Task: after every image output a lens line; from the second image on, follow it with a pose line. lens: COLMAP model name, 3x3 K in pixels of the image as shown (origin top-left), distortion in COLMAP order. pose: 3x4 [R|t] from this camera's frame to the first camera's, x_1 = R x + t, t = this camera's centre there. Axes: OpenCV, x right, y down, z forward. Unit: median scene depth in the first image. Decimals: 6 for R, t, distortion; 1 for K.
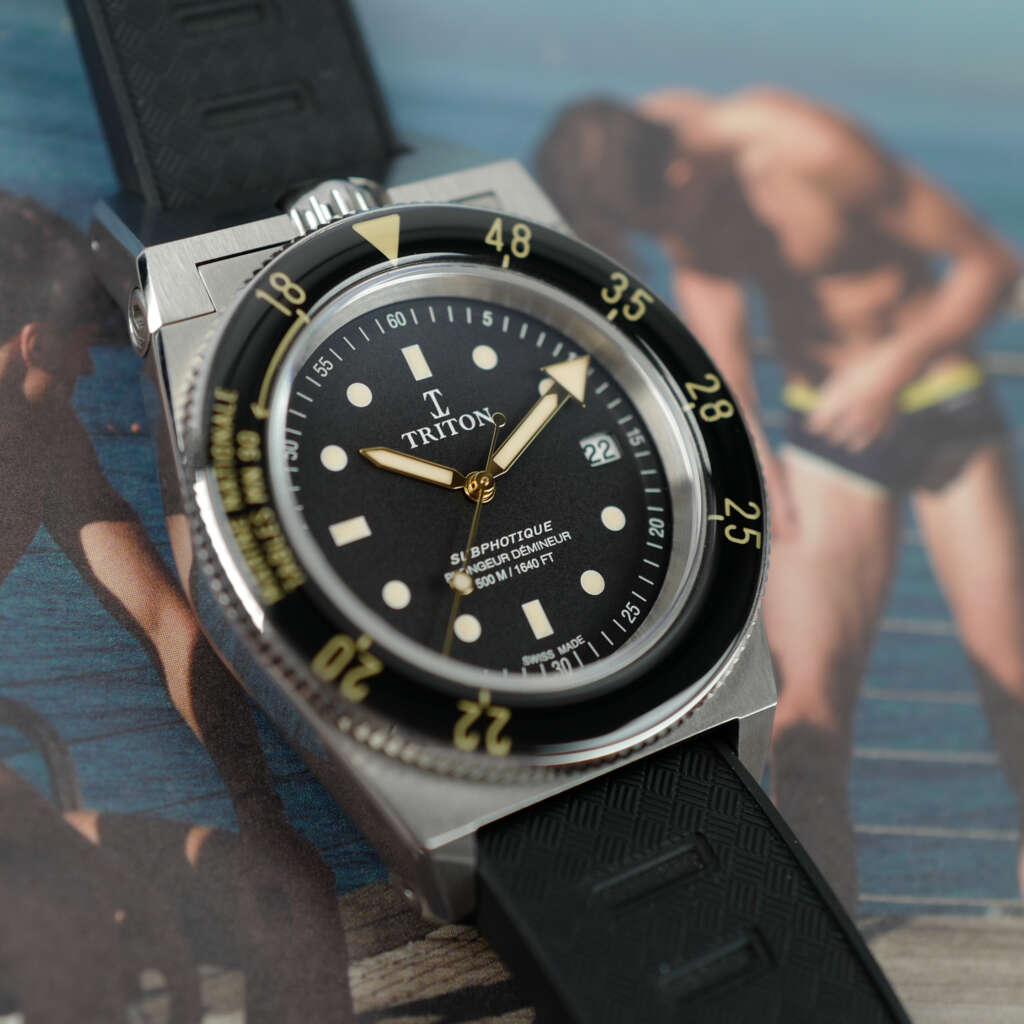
lens RADIAL K [[2233.4, 0, 509.0], [0, 2233.4, 455.2], [0, 0, 1]] dist [-0.015386, 0.177478]
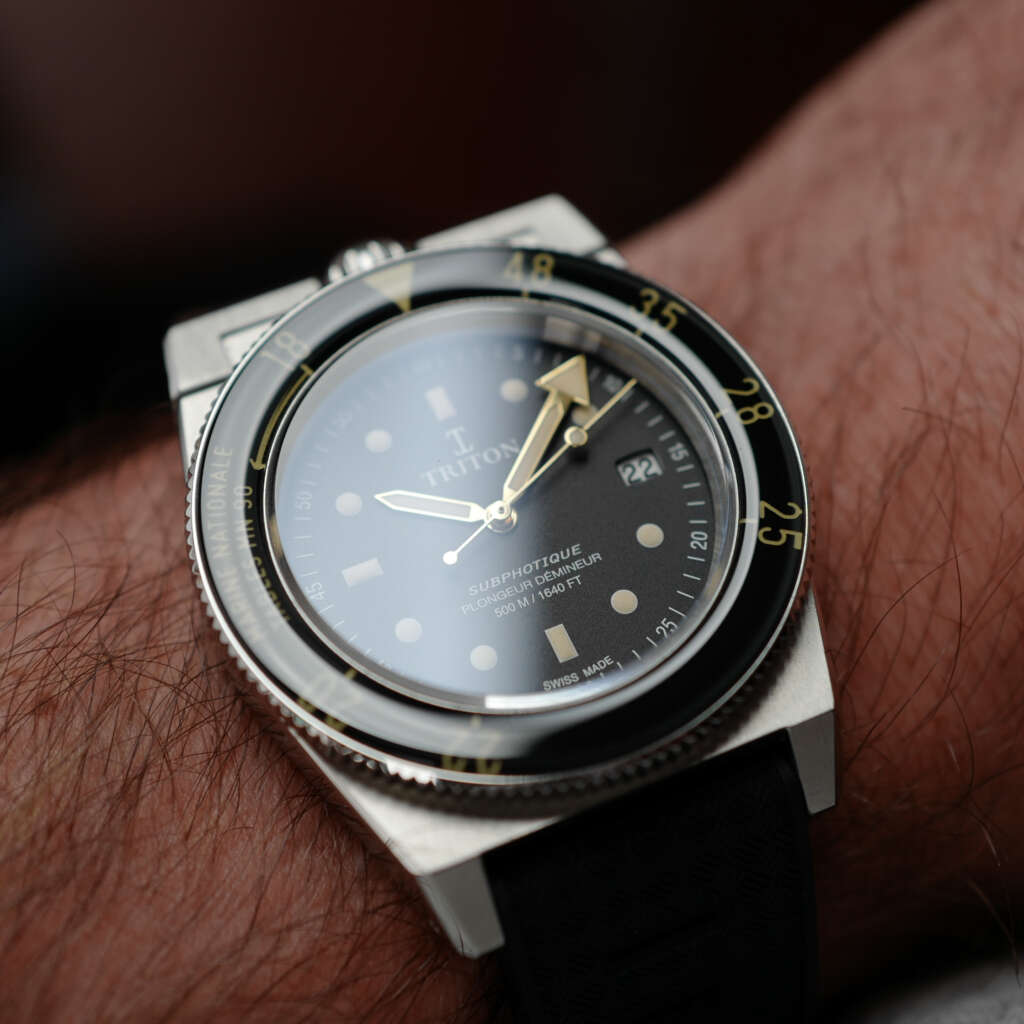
lens RADIAL K [[2233.4, 0, 509.0], [0, 2233.4, 455.2], [0, 0, 1]] dist [-0.015386, 0.177478]
pose [[0.941627, -0.127997, -0.311377, 0.299437], [0.101870, 0.989875, -0.098844, 0.084528], [0.320876, 0.061354, 0.945132, 0.063767]]
